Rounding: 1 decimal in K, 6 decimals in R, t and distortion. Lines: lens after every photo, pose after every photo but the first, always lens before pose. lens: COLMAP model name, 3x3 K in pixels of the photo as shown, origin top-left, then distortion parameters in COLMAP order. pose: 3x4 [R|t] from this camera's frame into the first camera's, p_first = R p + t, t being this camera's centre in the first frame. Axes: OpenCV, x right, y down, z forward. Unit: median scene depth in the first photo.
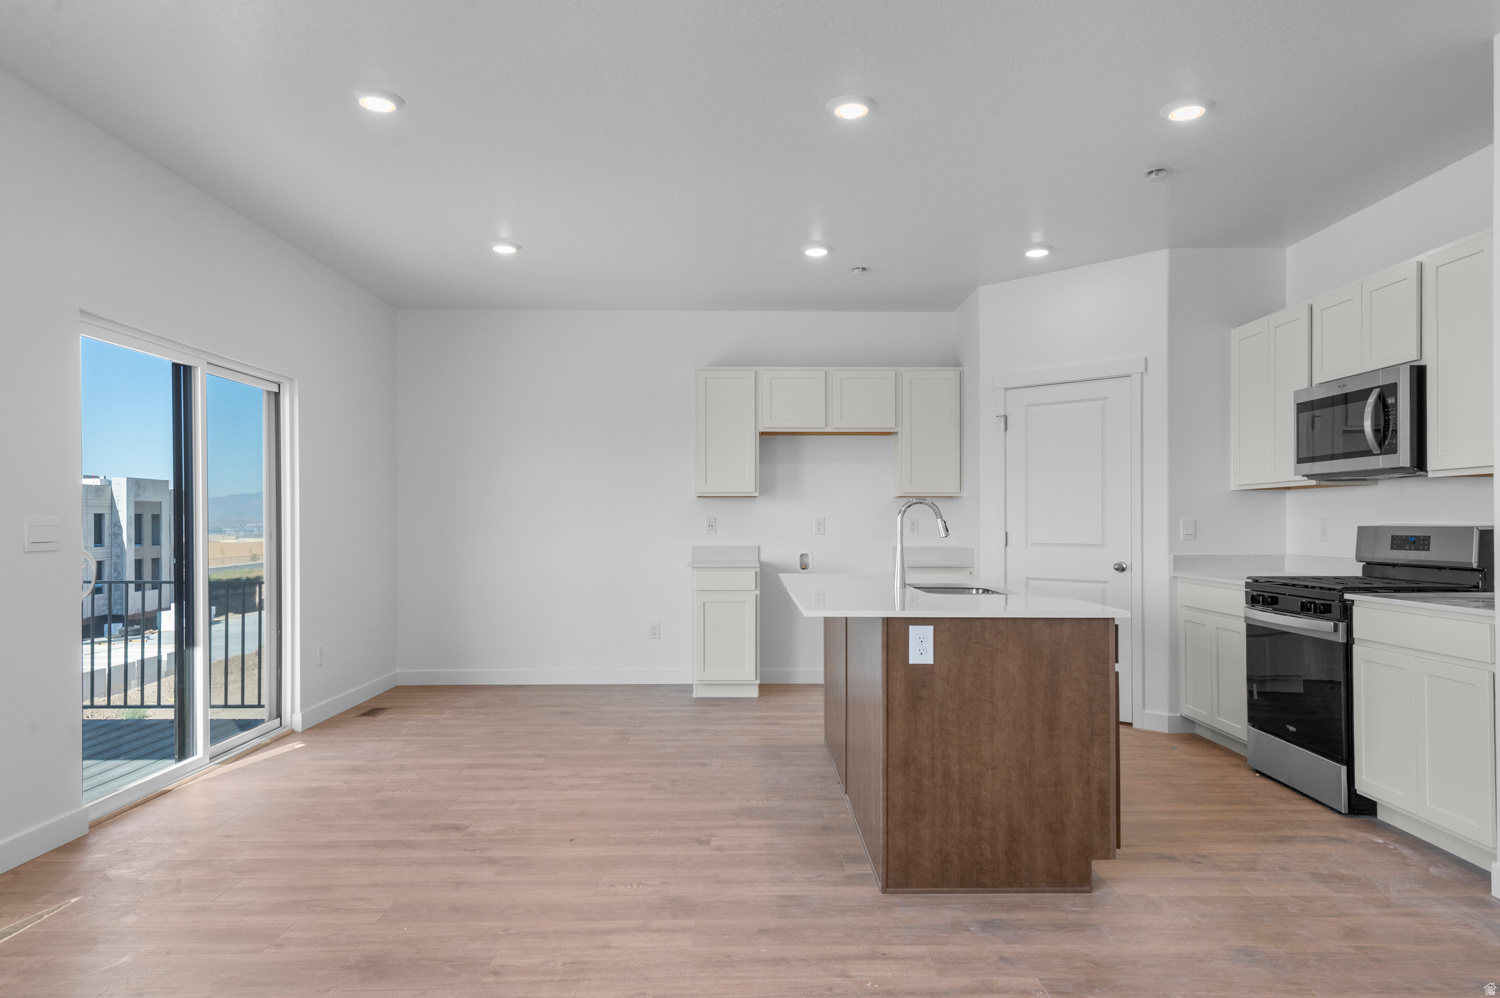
lens RADIAL K [[966.1, 0, 764.1], [0, 966.1, 521.9], [0, 0, 1]] dist [0.026372, -0.001002]
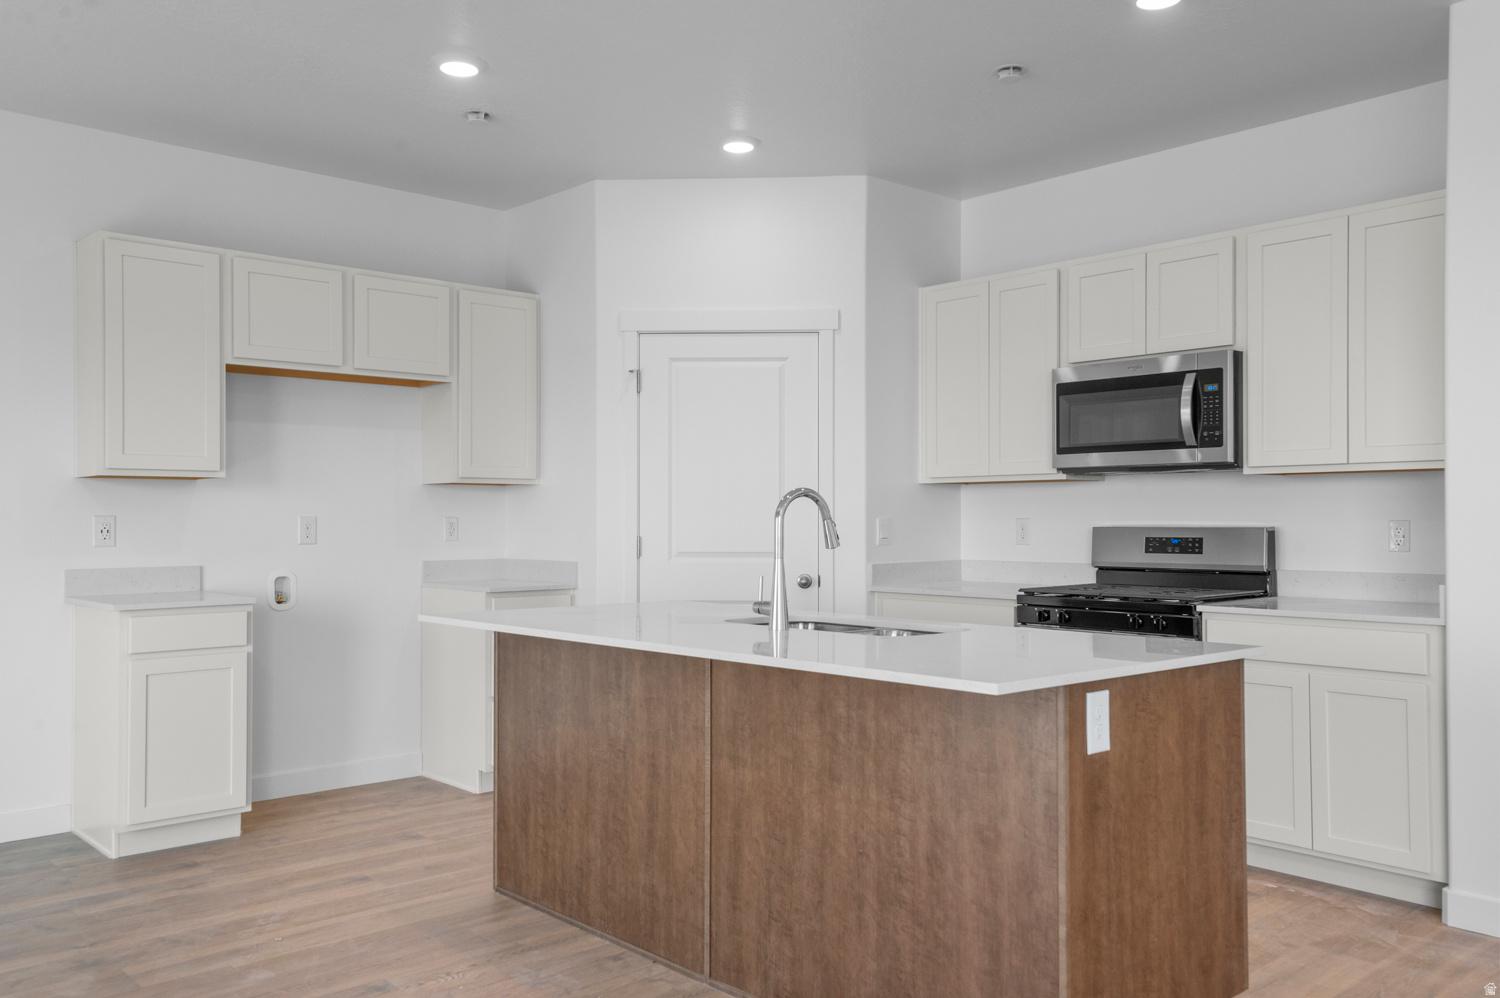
lens RADIAL K [[1224.8, 0, 760.3], [0, 1224.8, 505.8], [0, 0, 1]] dist [0.047242, -0.003630]
pose [[0.751766, 0.006092, 0.659402, -0.355479], [0.000989, 0.999946, -0.010365, -0.003732], [-0.659430, 0.008444, 0.751719, 0.361495]]
